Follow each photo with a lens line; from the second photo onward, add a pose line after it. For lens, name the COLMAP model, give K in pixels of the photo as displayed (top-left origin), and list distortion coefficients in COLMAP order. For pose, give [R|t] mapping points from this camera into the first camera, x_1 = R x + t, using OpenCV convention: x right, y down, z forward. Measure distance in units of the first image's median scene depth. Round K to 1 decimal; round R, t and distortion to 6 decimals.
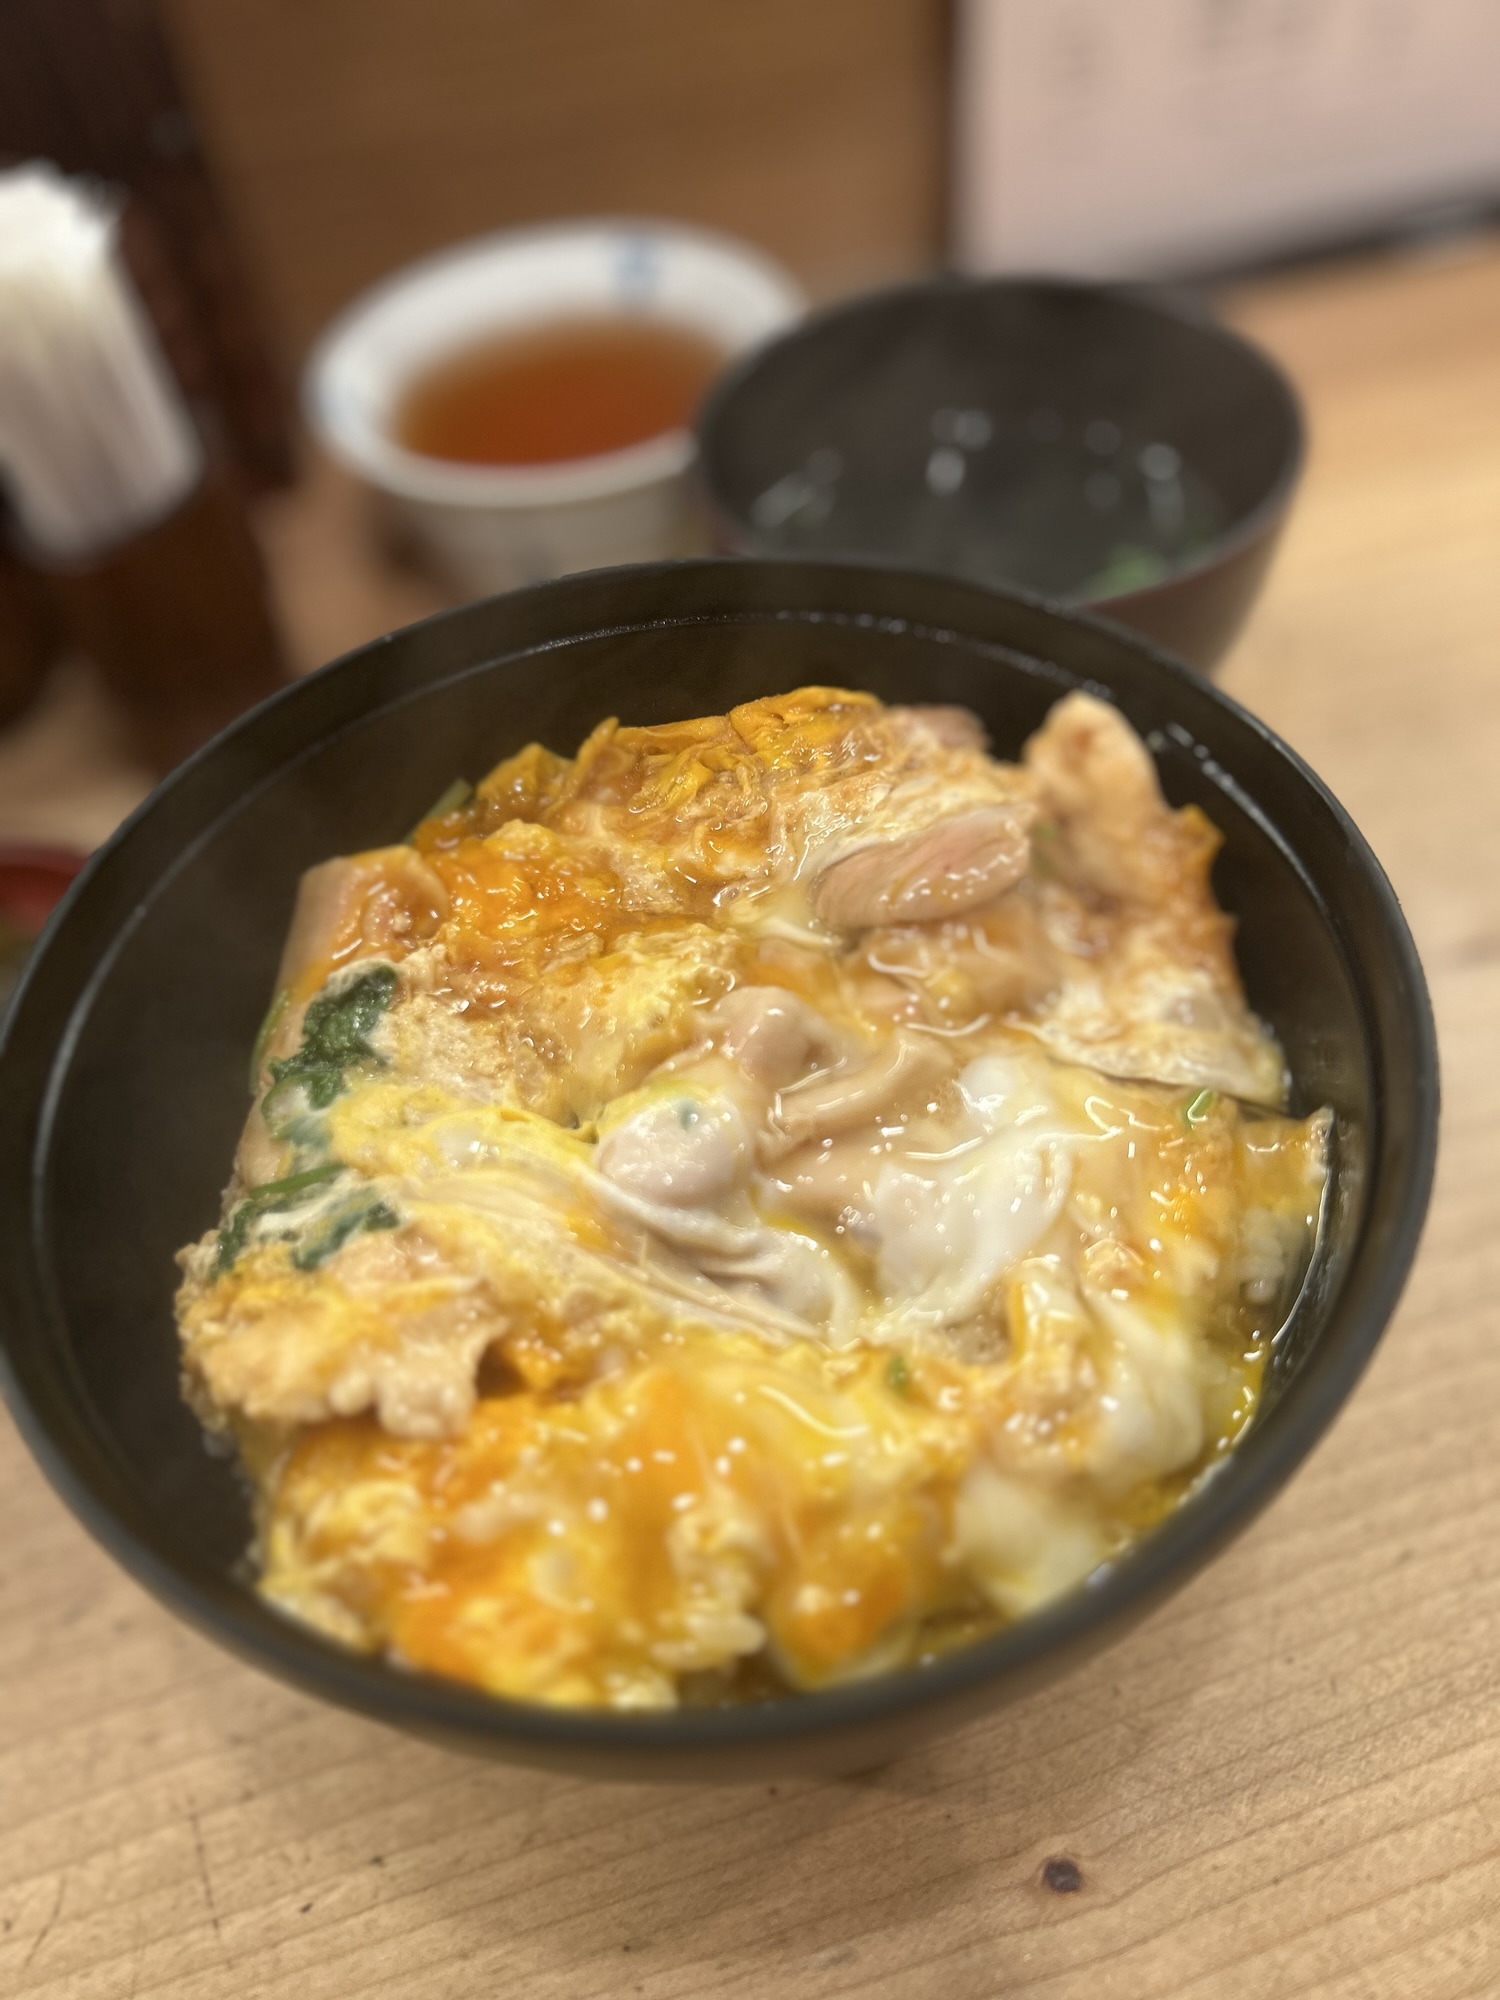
lens RADIAL K [[1556.0, 0, 750.0], [0, 1556.0, 1000.0], [0, 0, 1]] dist [0.035923, -0.099629]
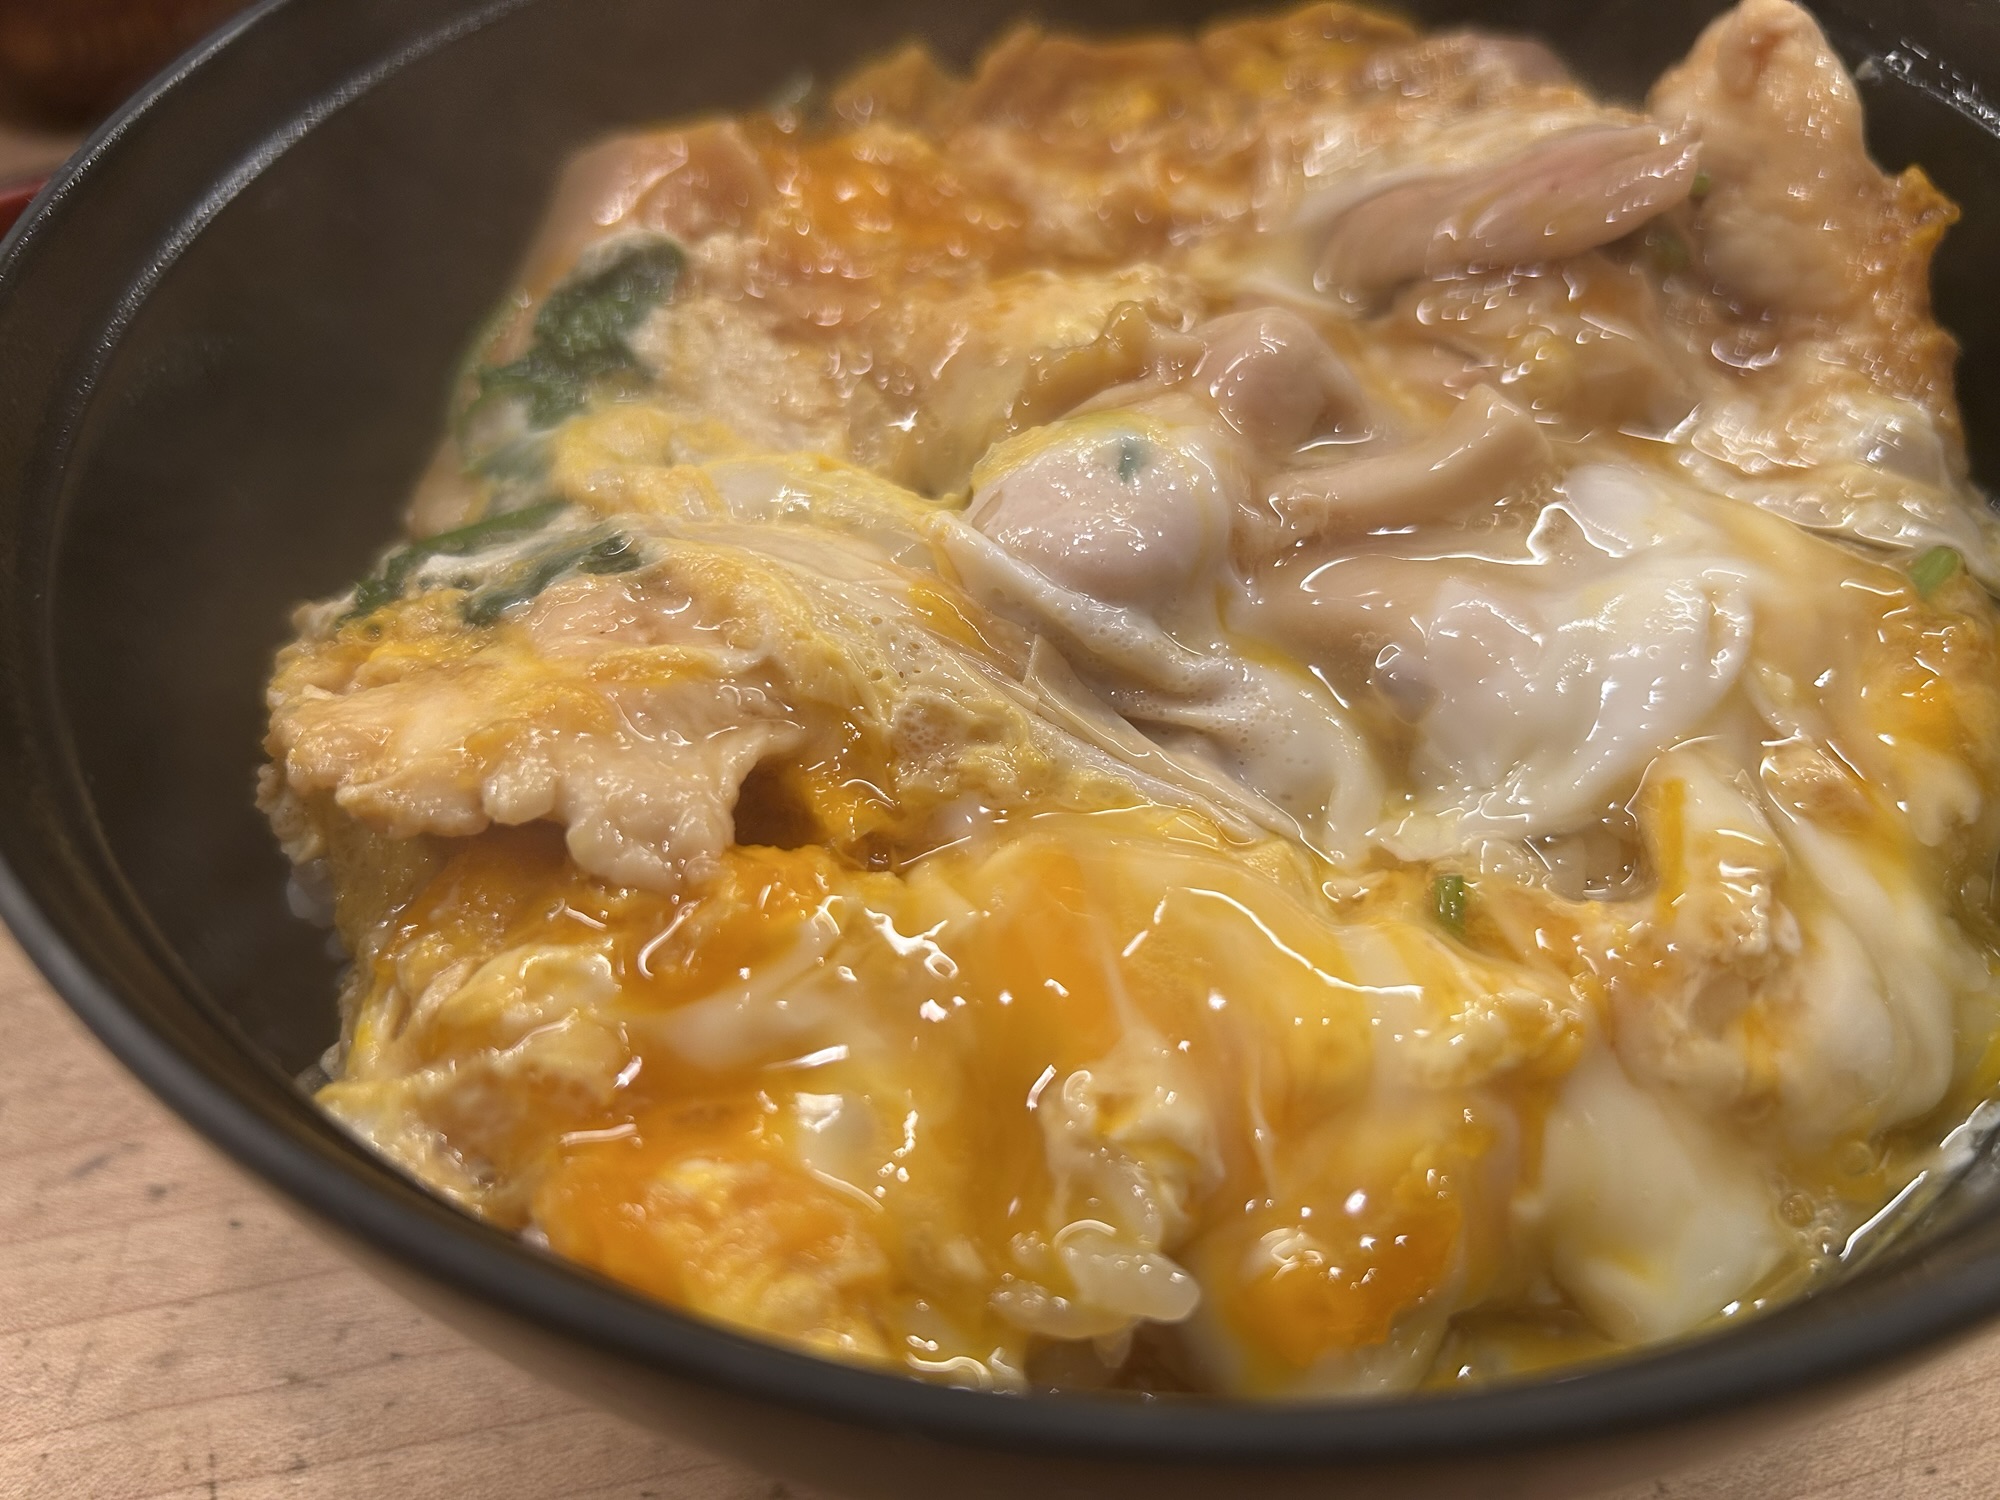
lens RADIAL K [[1629.5, 0, 991.9], [0, 1629.5, 739.1], [0, 0, 1]] dist [-0.047428, 0.000814]
pose [[0.991388, 0.129497, -0.019491, -0.065442], [-0.129616, 0.991552, -0.004988, 0.187104], [0.018680, 0.007472, 0.999798, 0.354975]]
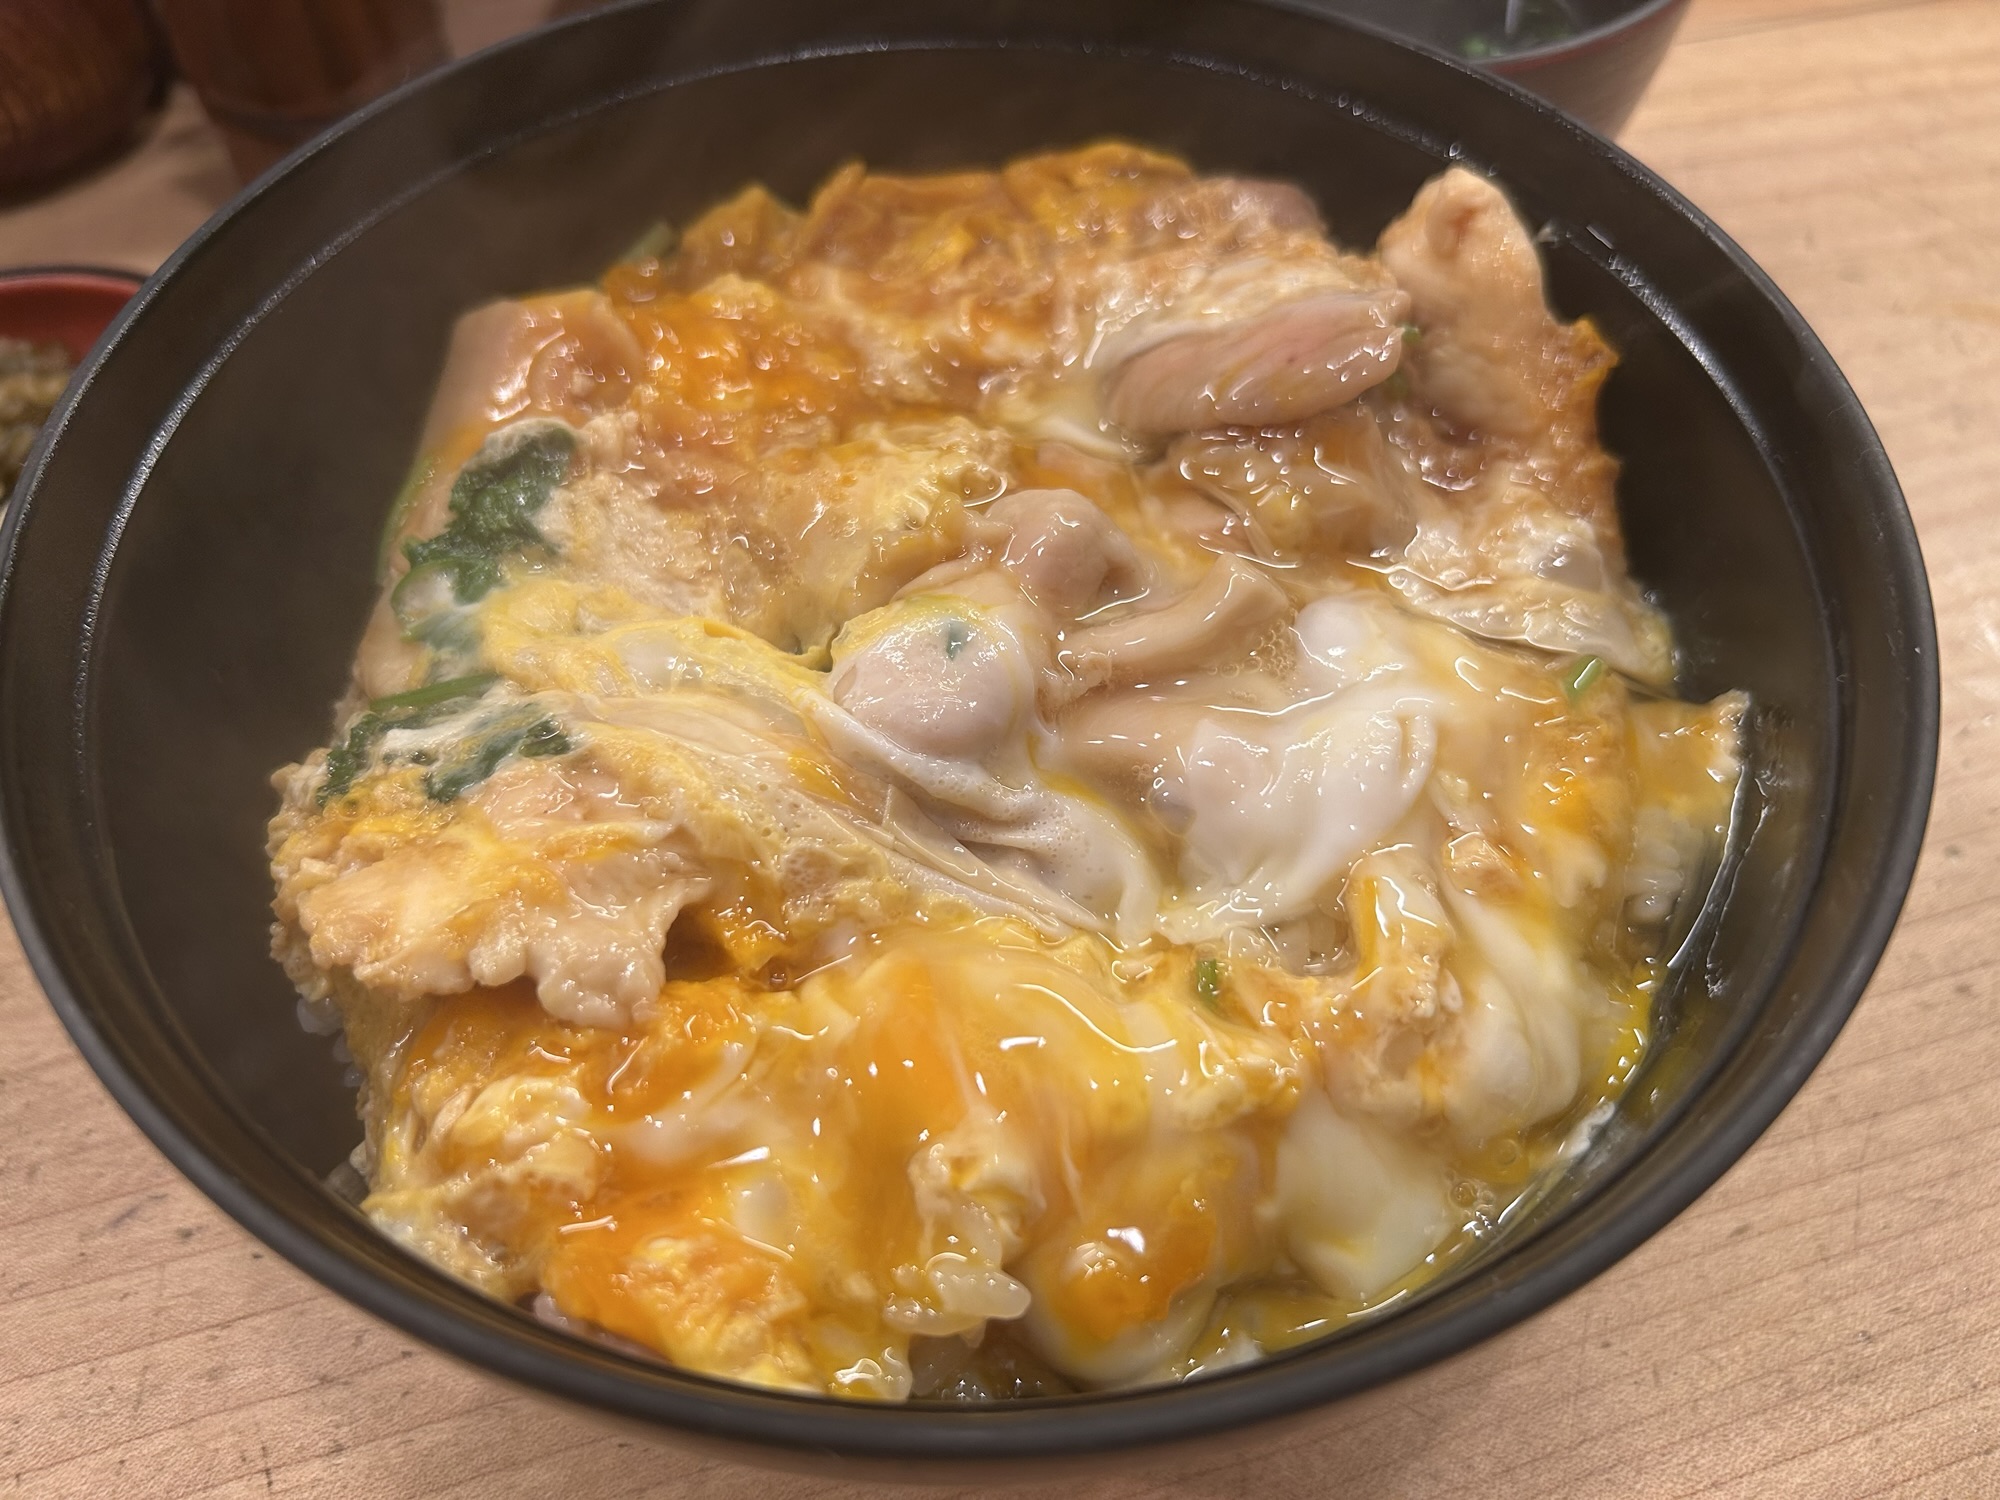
lens RADIAL K [[1603.6, 0, 1000.0], [0, 1603.6, 750.0], [0, 0, 1]] dist [-0.004202, -0.055849]
pose [[0.994882, 0.070843, 0.072044, -0.069083], [-0.076370, 0.994095, 0.077091, 0.064454], [-0.066157, -0.082199, 0.994418, 0.197538]]
